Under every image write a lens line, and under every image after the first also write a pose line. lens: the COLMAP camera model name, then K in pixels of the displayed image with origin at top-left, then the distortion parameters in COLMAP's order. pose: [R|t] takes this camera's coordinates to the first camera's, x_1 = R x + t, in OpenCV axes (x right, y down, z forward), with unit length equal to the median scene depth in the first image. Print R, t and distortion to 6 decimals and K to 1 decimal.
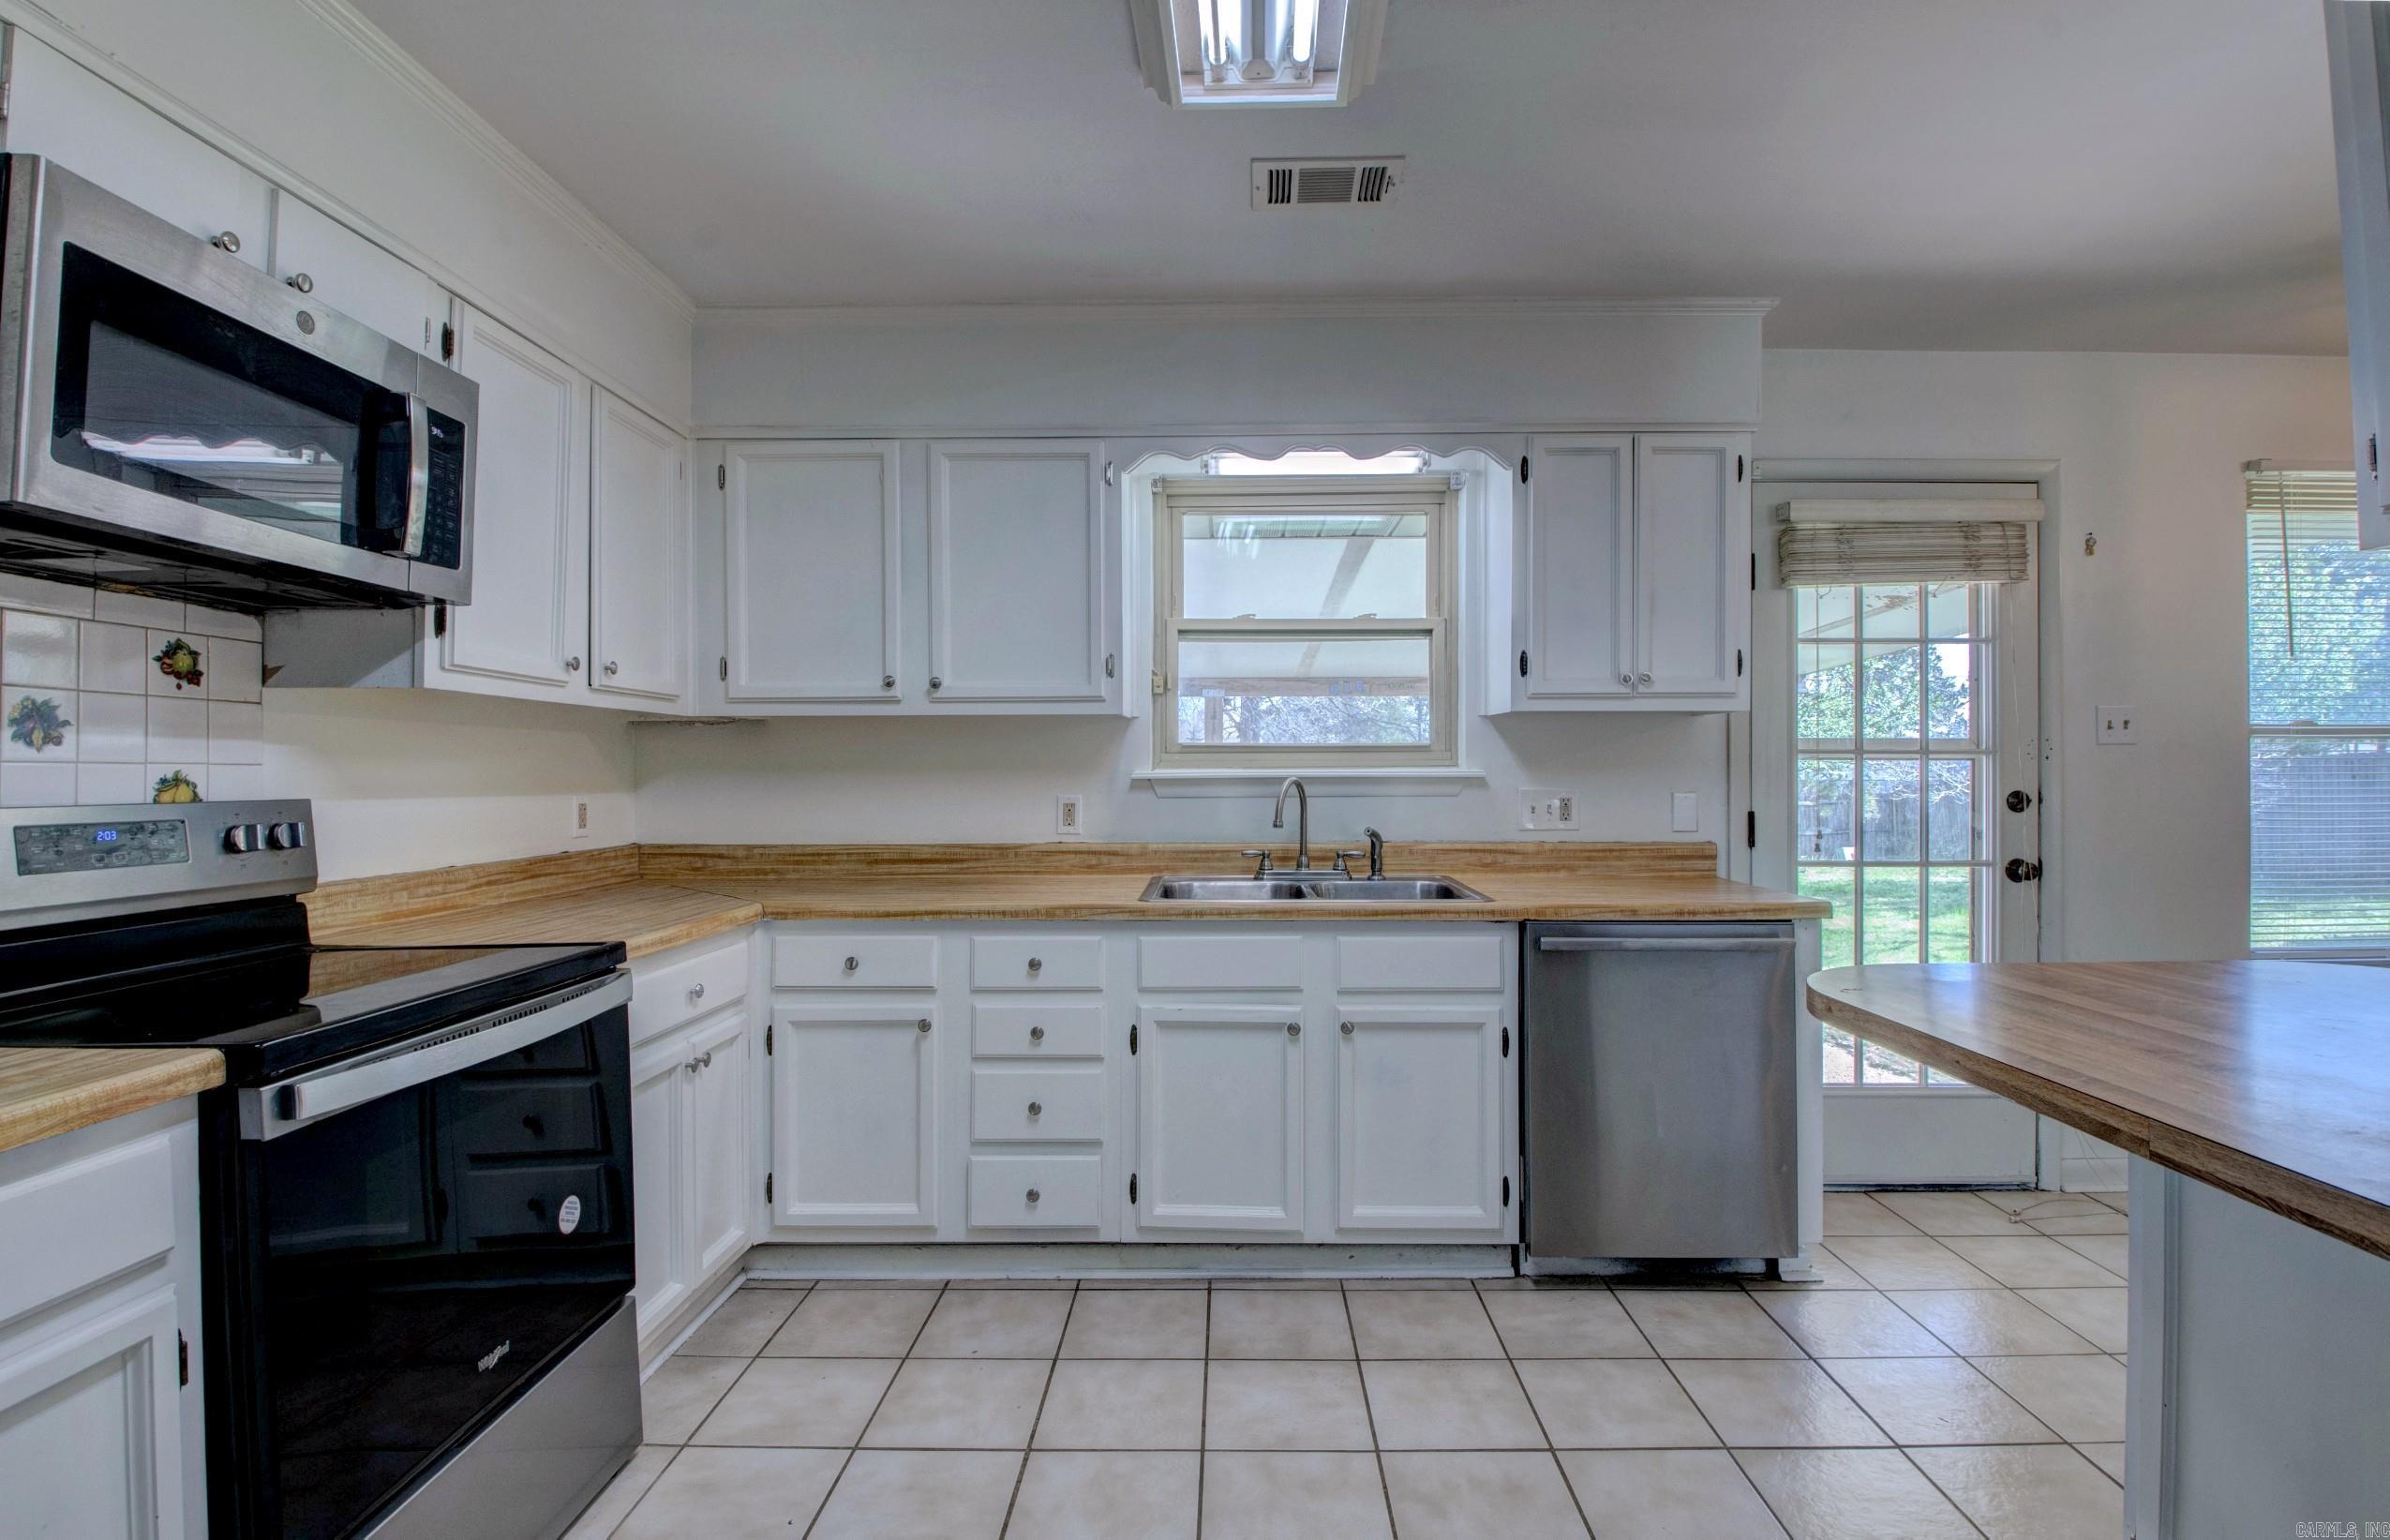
lens RADIAL K [[1118.8, 0, 1203.7], [0, 1118.8, 764.9], [0, 0, 1]] dist [0.006202, -0.019881]
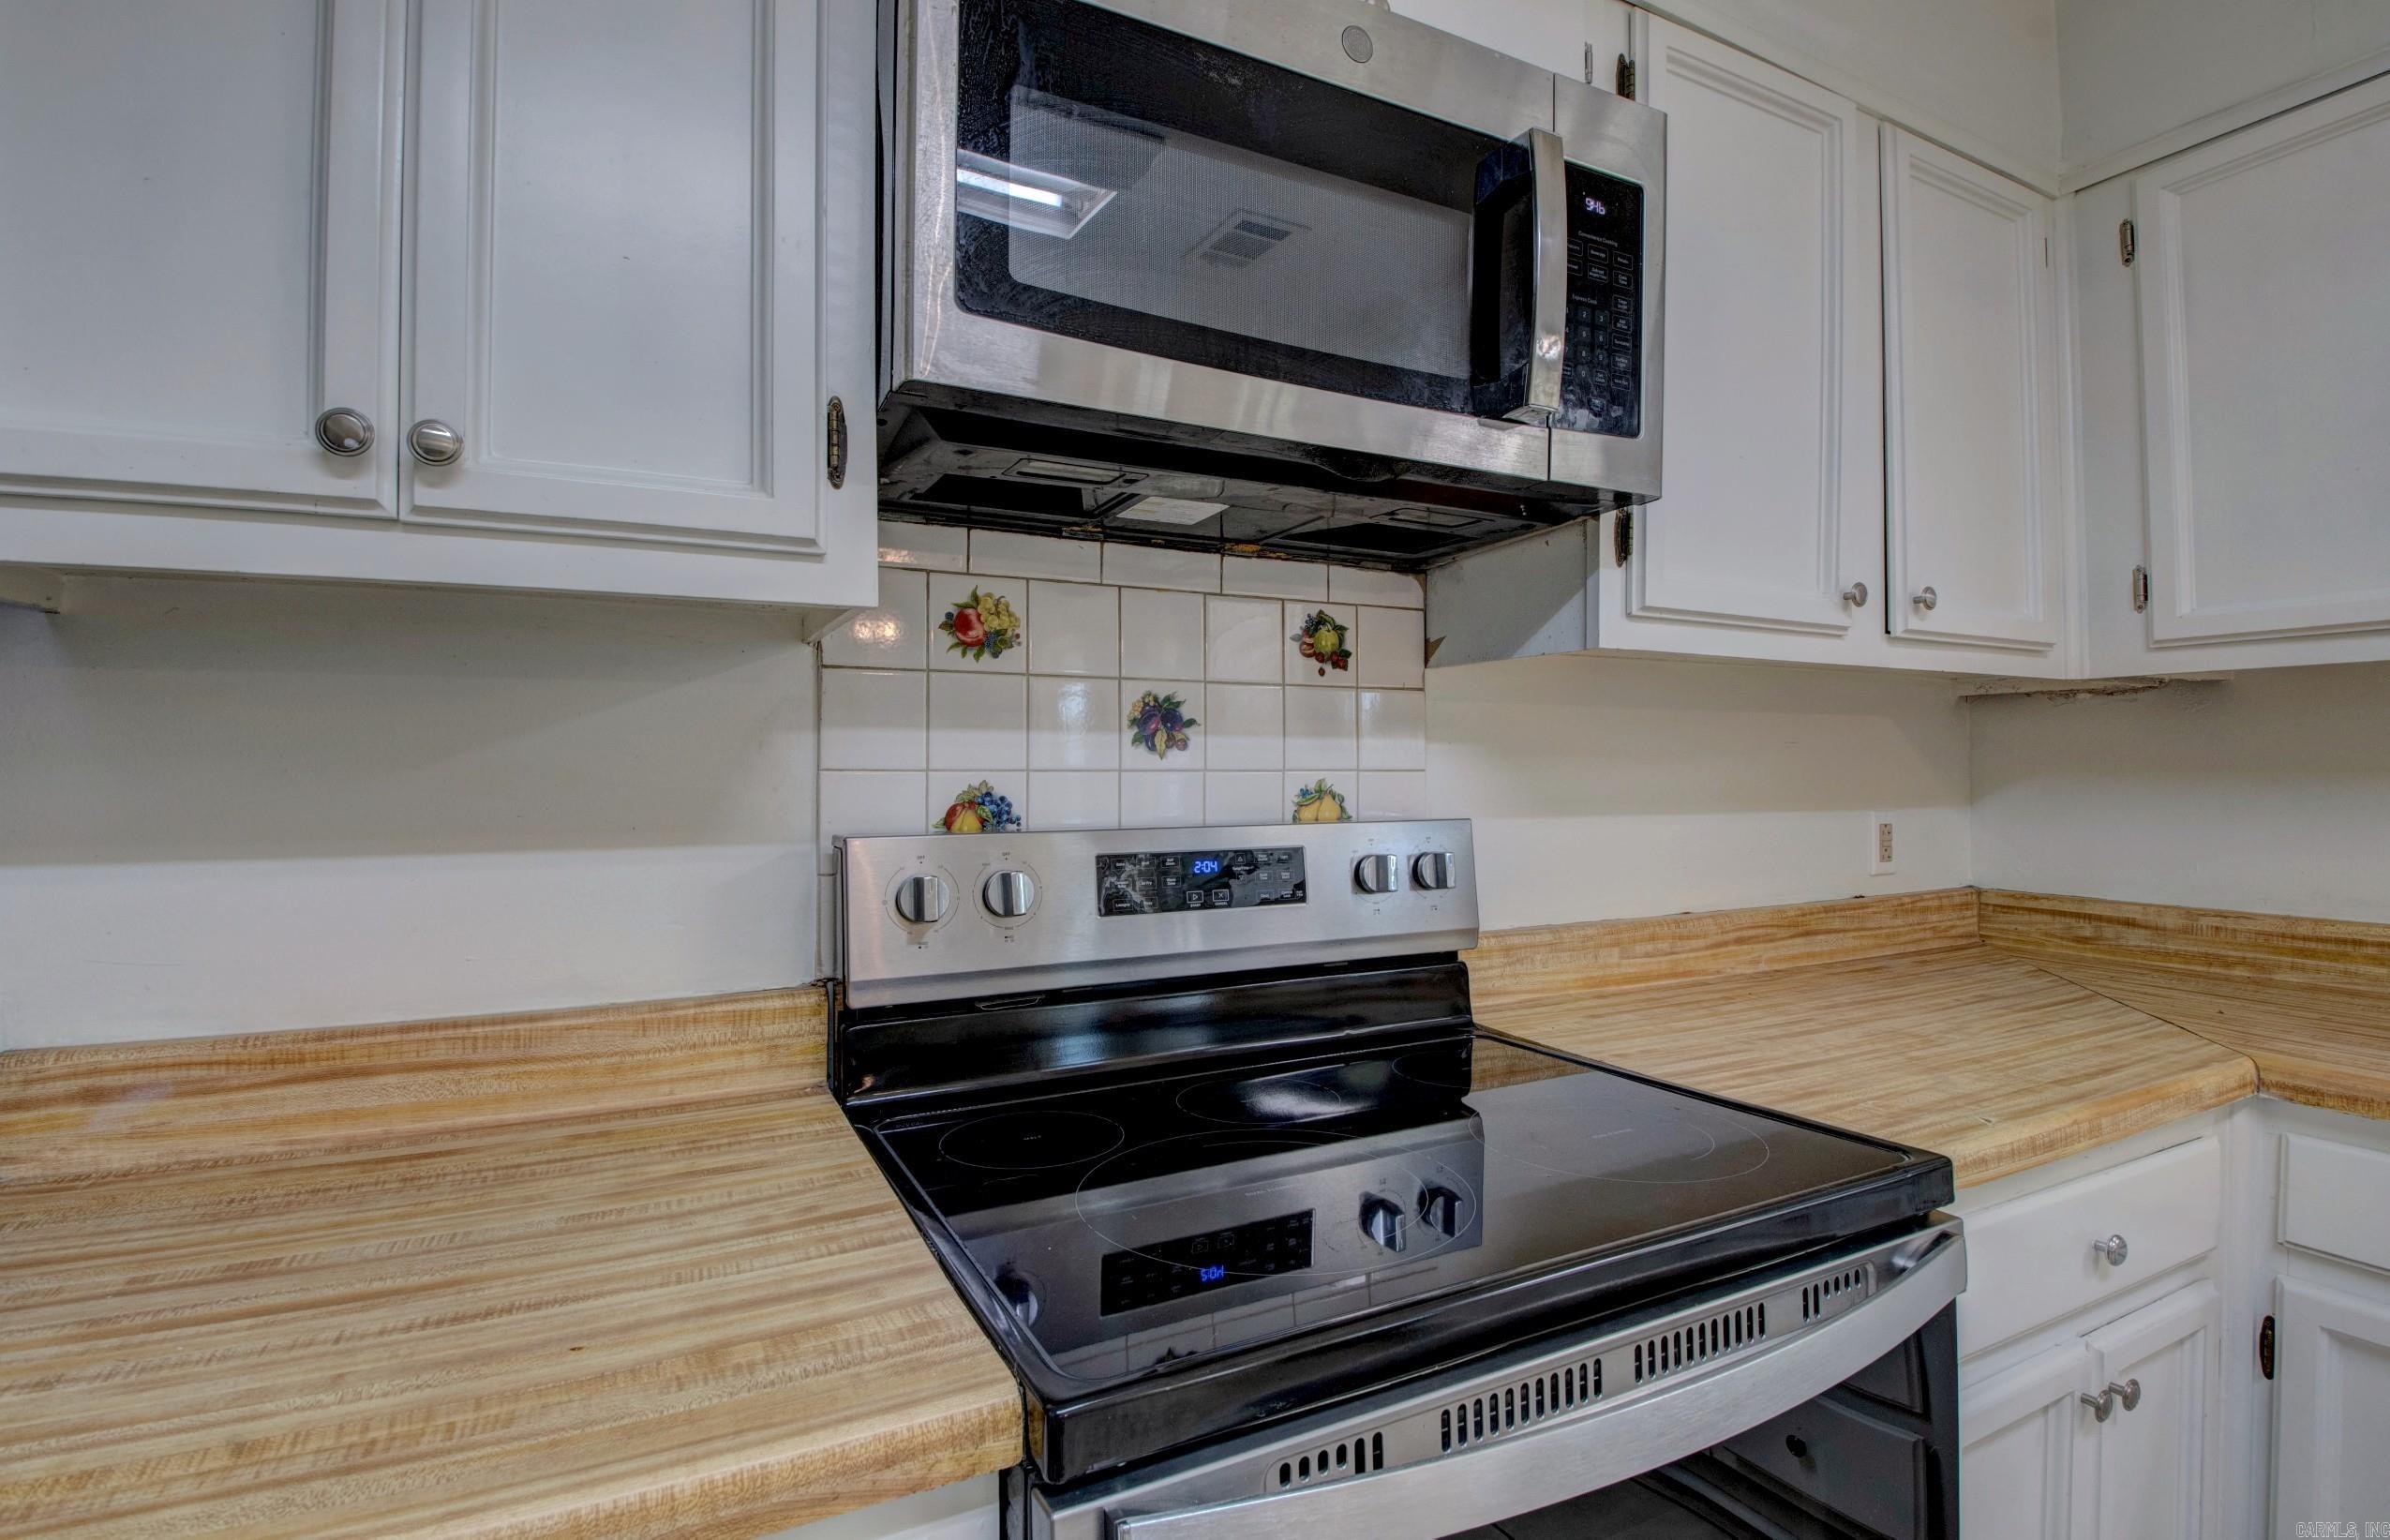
lens RADIAL K [[1118.8, 0, 1194.3], [0, 1118.8, 757.4], [0, 0, 1]] dist [0.006202, -0.019881]
pose [[0.470775, -0.008116, -0.882216, -0.196444], [0.009128, 0.999949, -0.004328, -0.005815], [0.882206, -0.006015, 0.470825, 0.391782]]
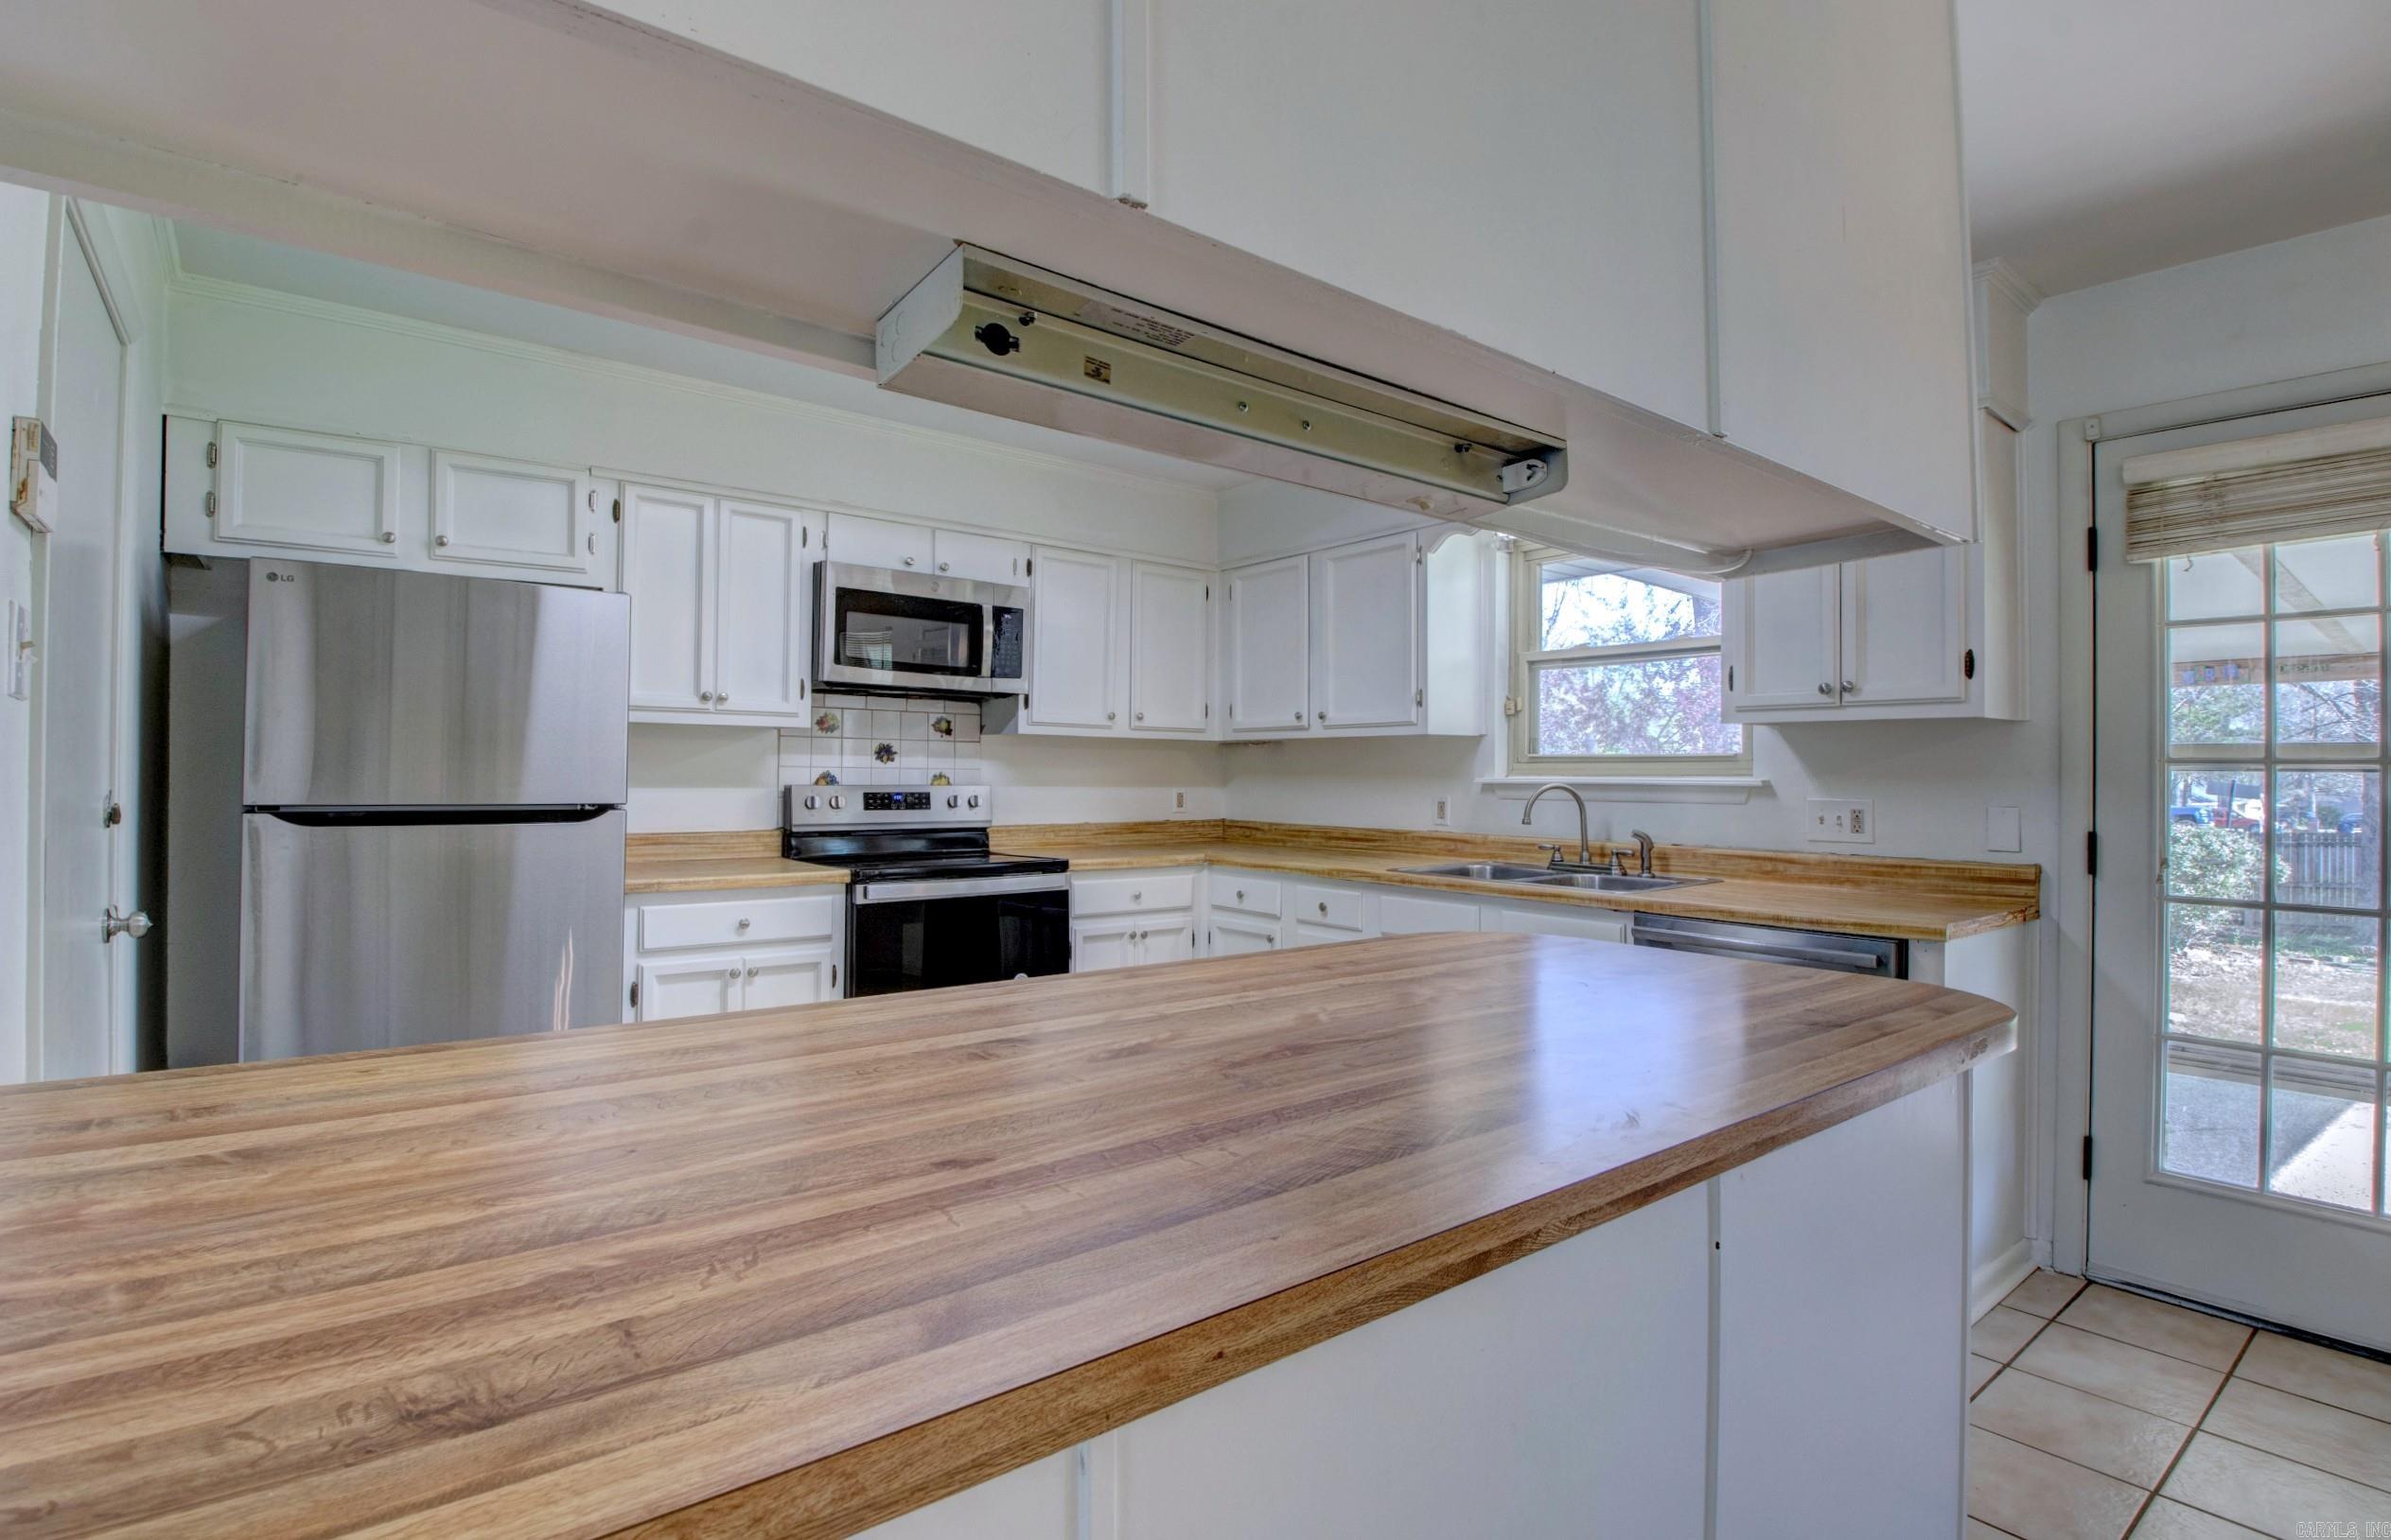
lens RADIAL K [[1119.1, 0, 1196.7], [0, 1119.1, 759.3], [0, 0, 1]] dist [0.006202, -0.019881]
pose [[0.639242, -0.002203, -0.769002, 0.885937], [-0.004700, 0.999966, -0.006772, -0.005794], [0.768991, 0.007943, 0.639210, -0.072542]]
